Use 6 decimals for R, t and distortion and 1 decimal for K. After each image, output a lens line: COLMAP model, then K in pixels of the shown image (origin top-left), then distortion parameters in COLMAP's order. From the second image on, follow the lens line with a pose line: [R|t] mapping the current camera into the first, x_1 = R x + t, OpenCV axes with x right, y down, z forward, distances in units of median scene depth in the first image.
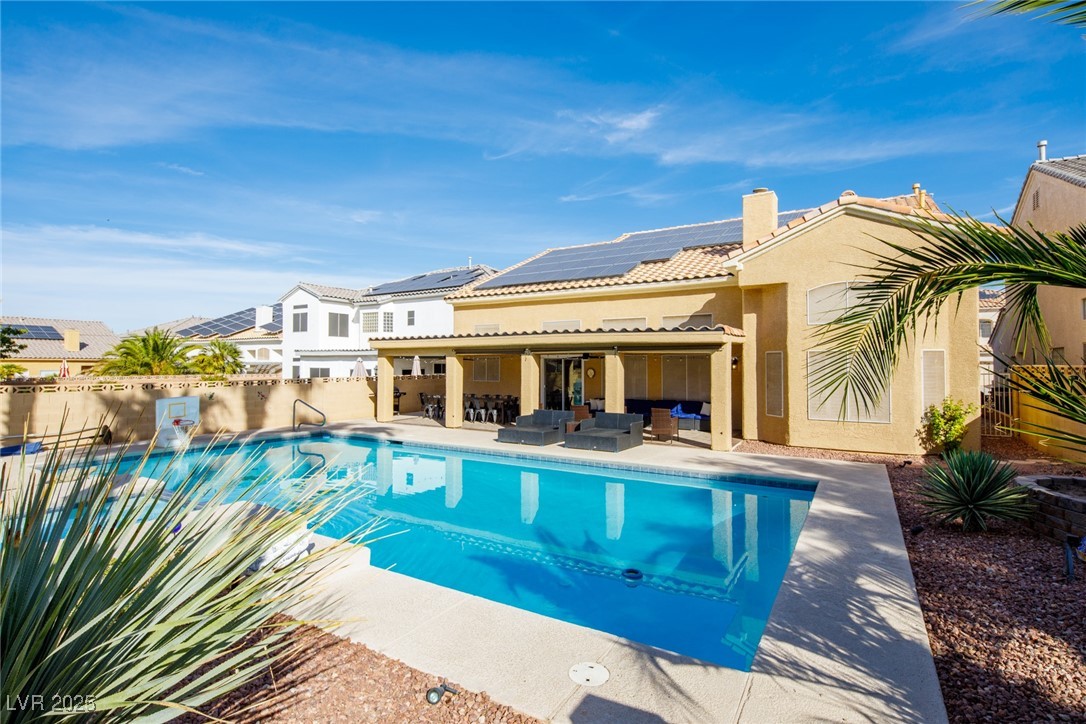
lens RADIAL K [[528.2, 0, 544.3], [0, 528.2, 363.7], [0, 0, 1]] dist [0.004134, 0.000331]
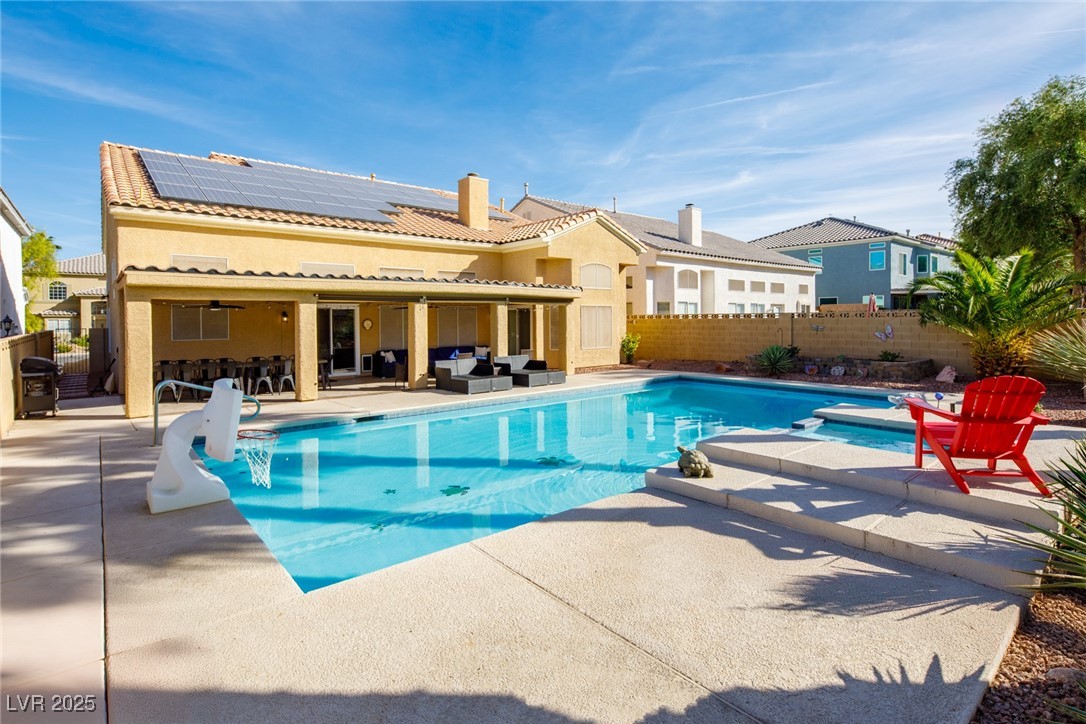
lens RADIAL K [[528.2, 0, 556.0], [0, 528.2, 314.5], [0, 0, 1]] dist [0.004134, 0.000331]
pose [[0.335383, 0.000883, 0.942082, -0.741047], [0.002910, 0.999994, -0.001974, 0.005145], [-0.942078, 0.003404, 0.335378, 0.416215]]
